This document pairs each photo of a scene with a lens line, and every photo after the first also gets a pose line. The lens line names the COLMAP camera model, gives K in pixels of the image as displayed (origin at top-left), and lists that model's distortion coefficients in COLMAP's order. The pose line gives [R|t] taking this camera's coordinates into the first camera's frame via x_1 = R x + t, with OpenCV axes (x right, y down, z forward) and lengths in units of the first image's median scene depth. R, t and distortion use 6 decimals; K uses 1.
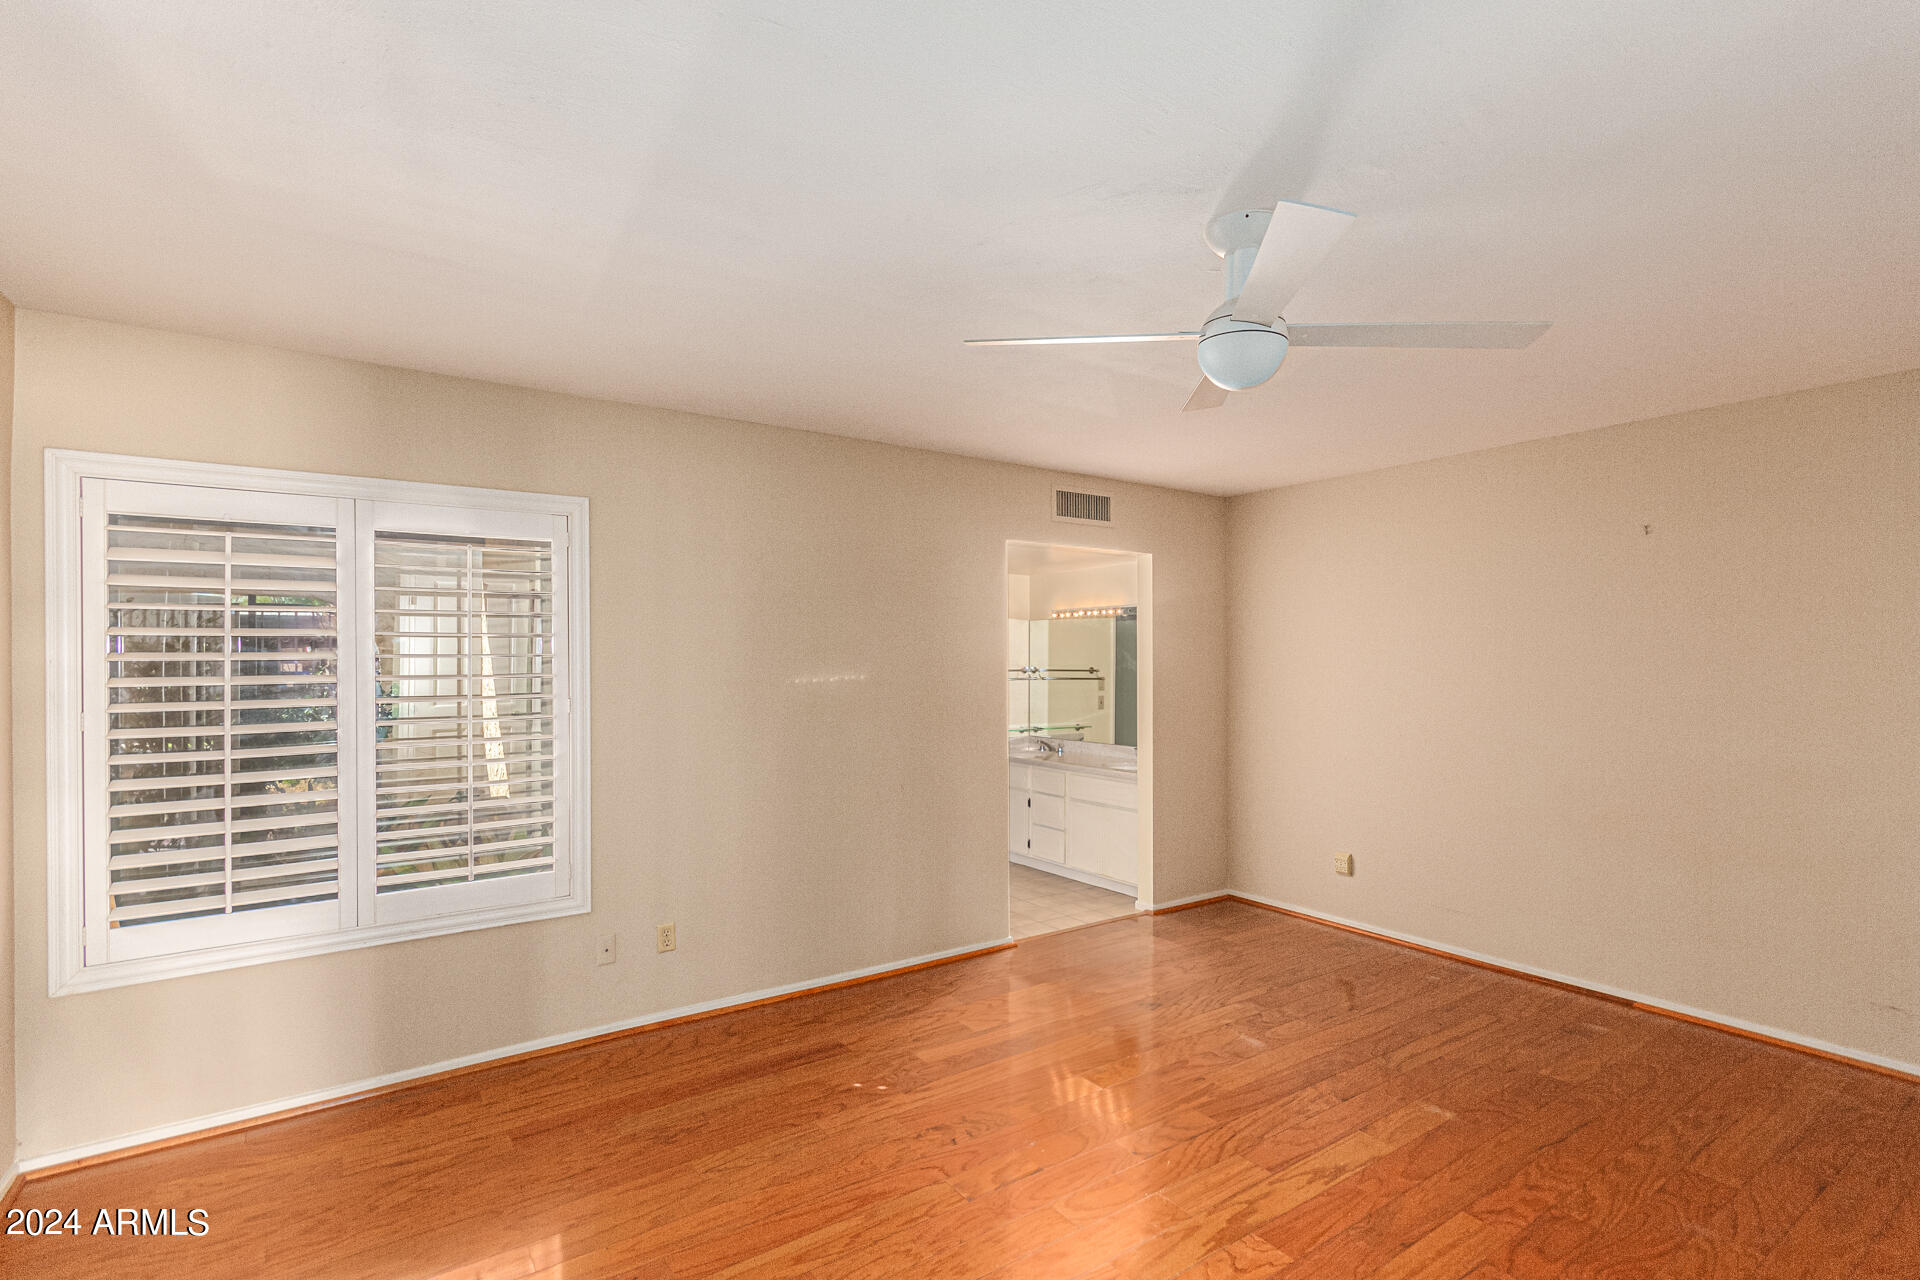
lens RADIAL K [[889.7, 0, 968.0], [0, 889.7, 651.9], [0, 0, 1]] dist [0.002574, 0.001907]
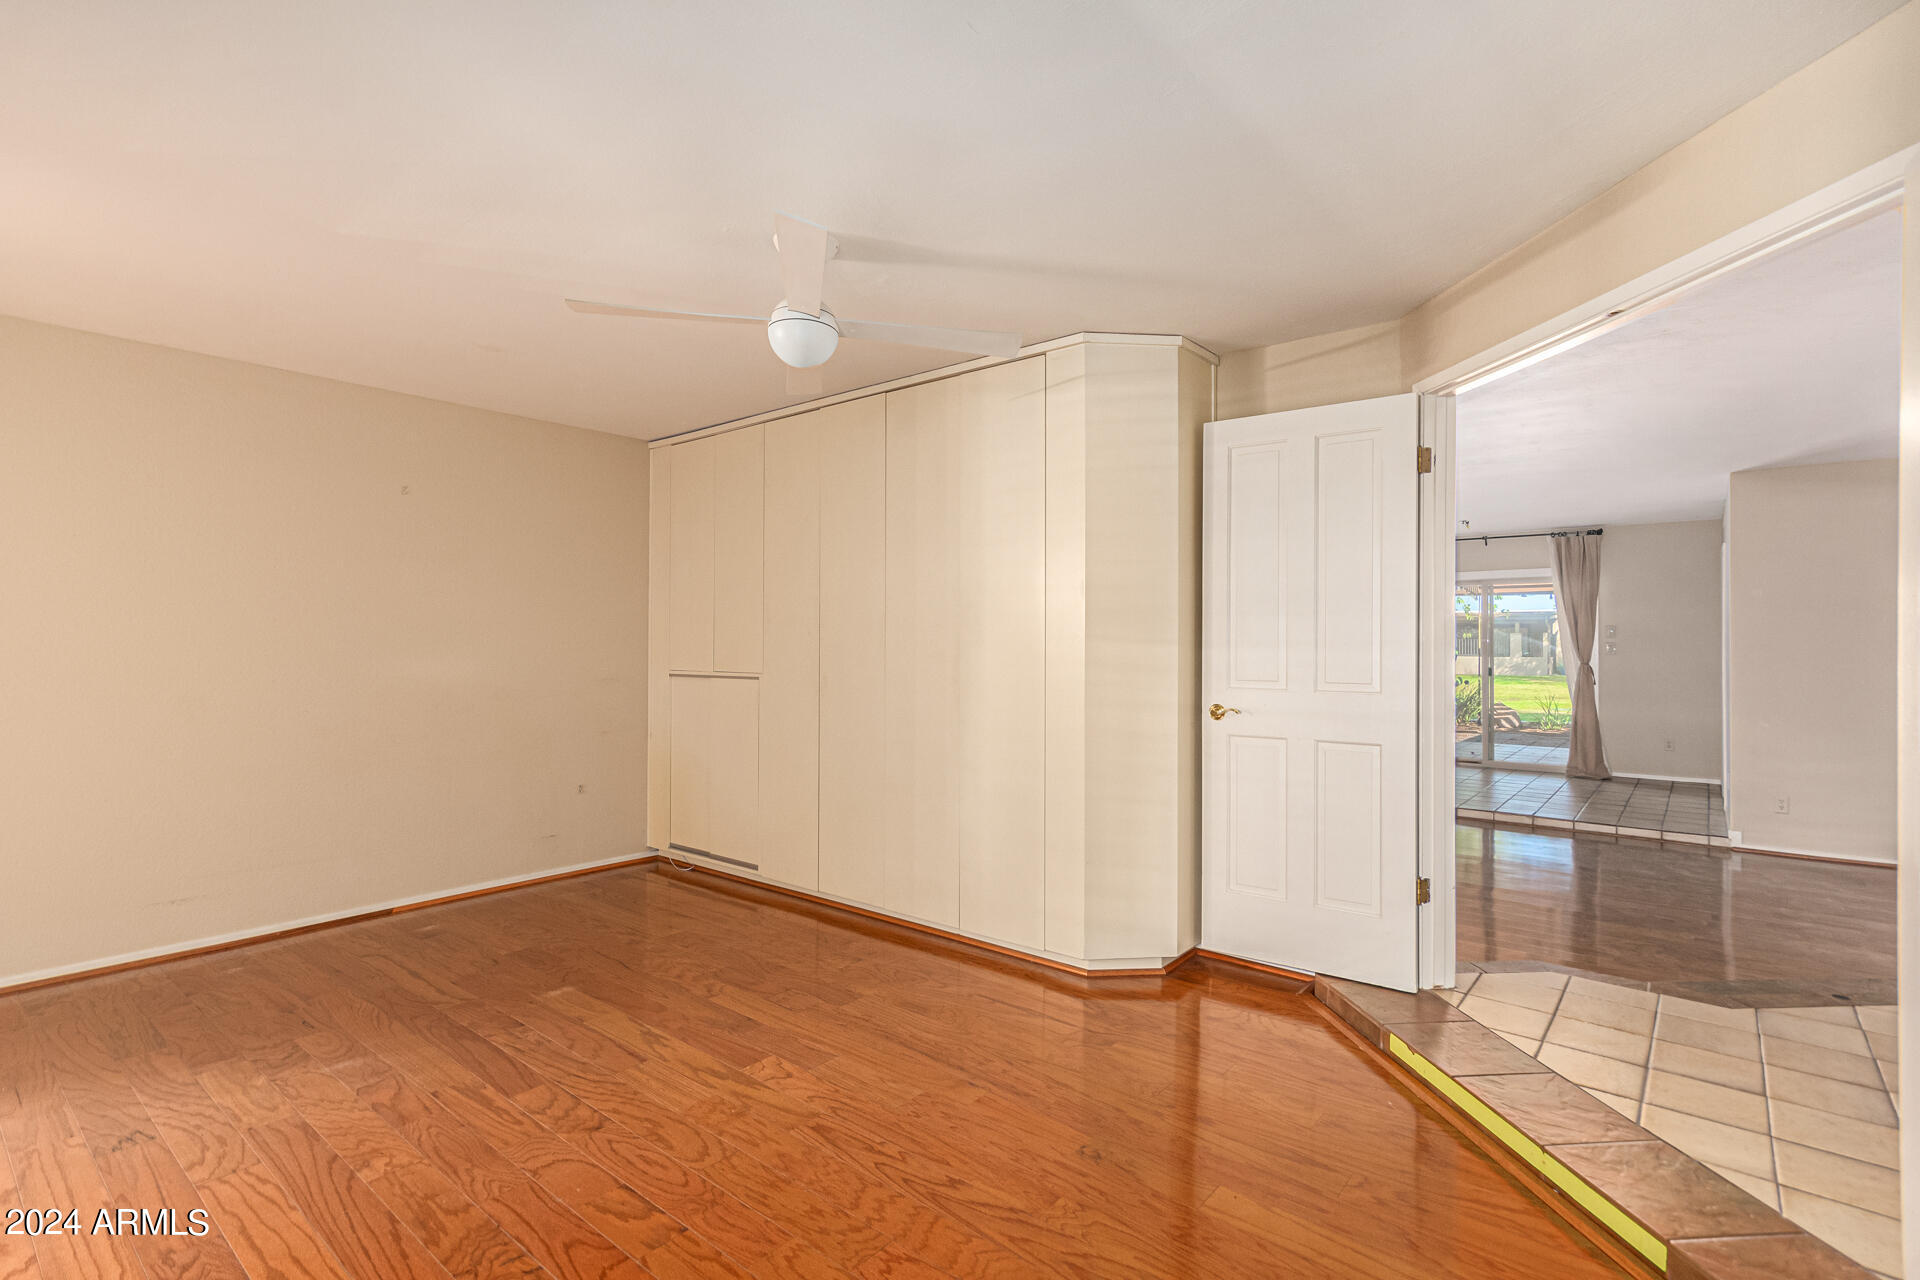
lens RADIAL K [[889.7, 0, 976.2], [0, 889.7, 640.3], [0, 0, 1]] dist [0.002574, 0.001907]
pose [[-0.292418, 0.008118, 0.956256, -0.765876], [-0.015879, 0.999785, -0.013343, 0.082660], [-0.956159, -0.019086, -0.292226, 0.900827]]
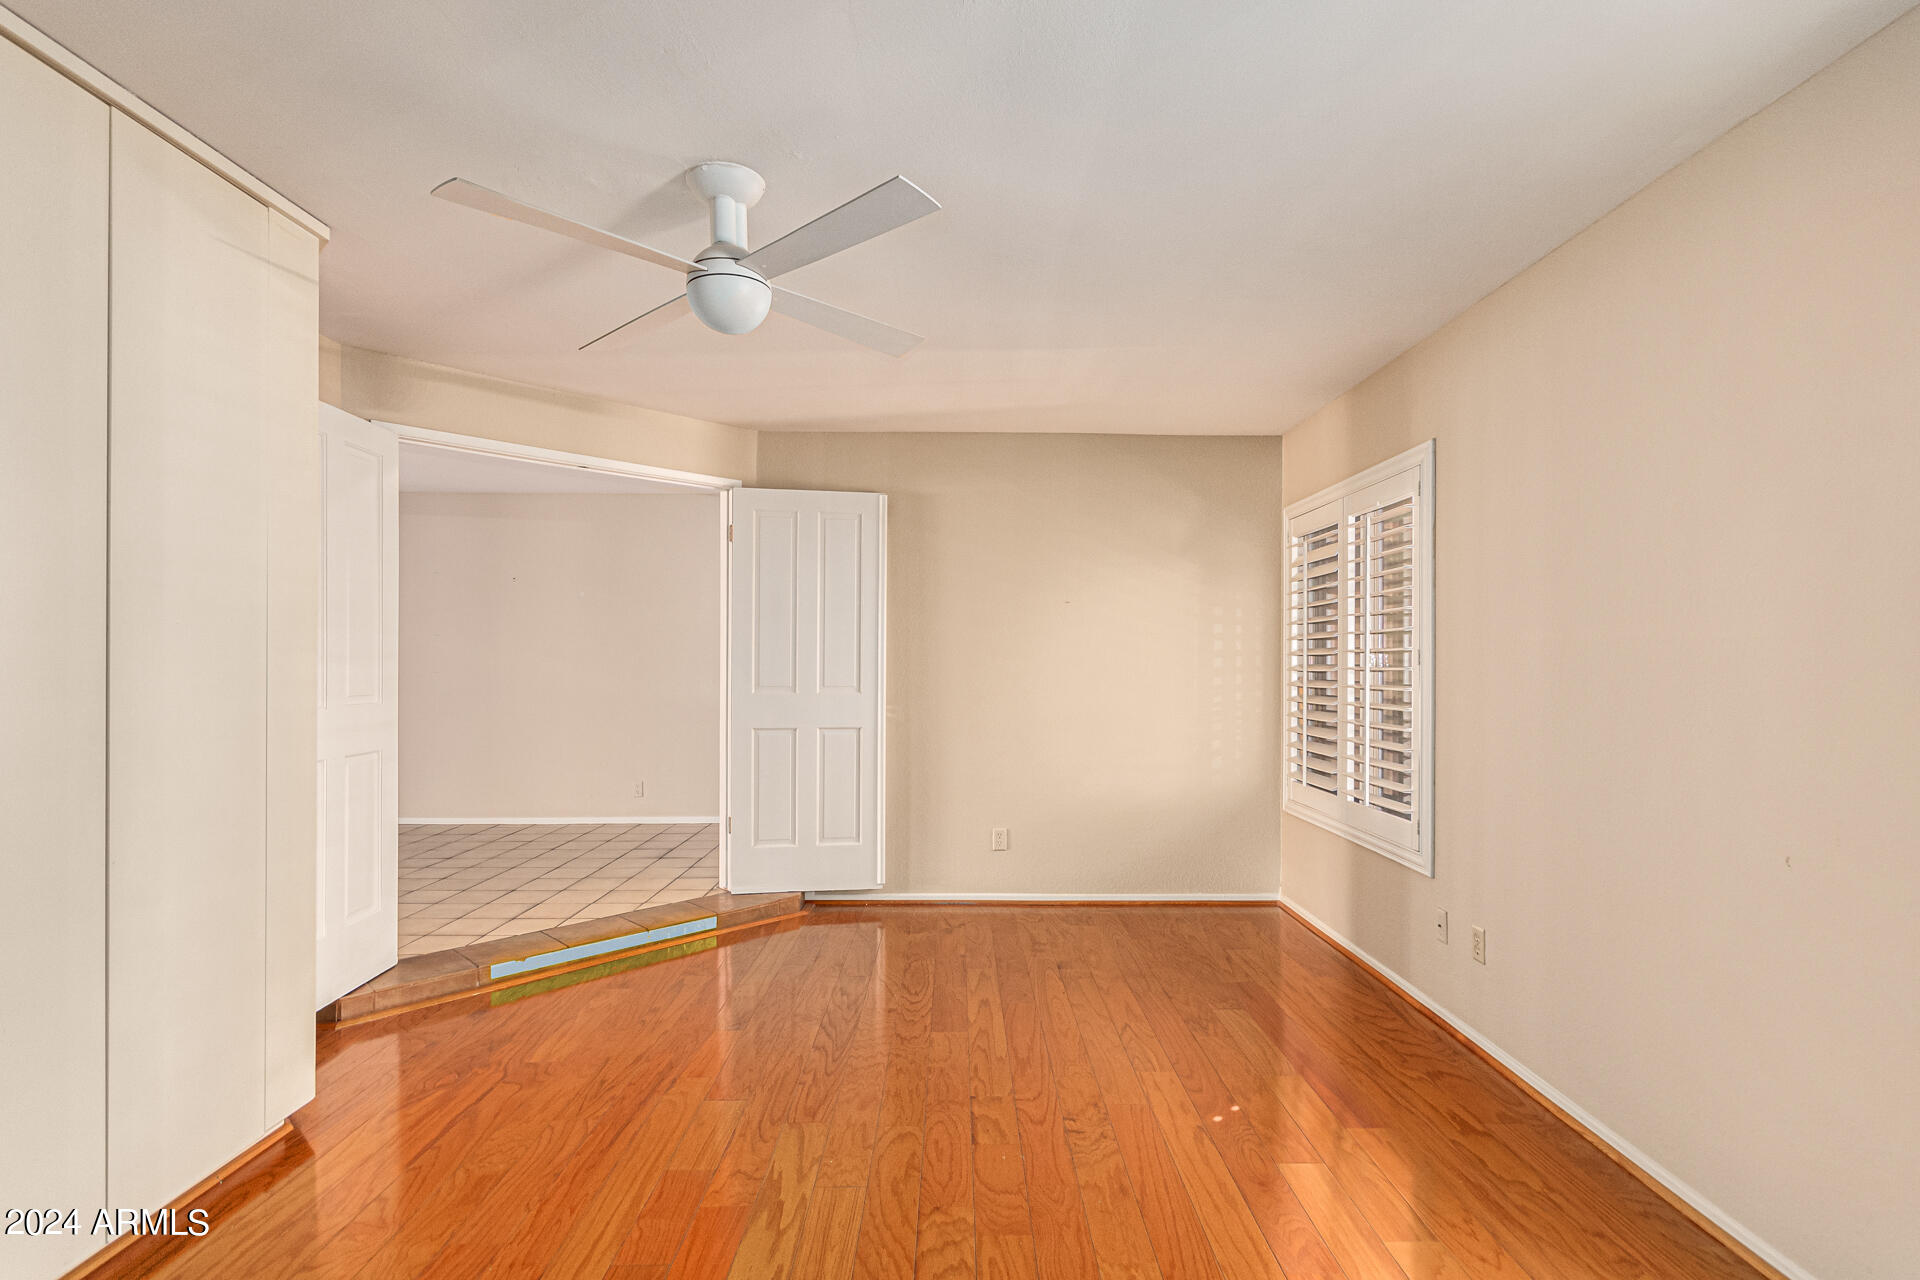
lens RADIAL K [[889.7, 0, 957.7], [0, 889.7, 651.5], [0, 0, 1]] dist [0.002574, 0.001907]
pose [[-0.564250, -0.006268, -0.825580, 0.819515], [0.010087, 0.999844, -0.014486, 0.082286], [0.825542, -0.016502, -0.564099, 1.451140]]
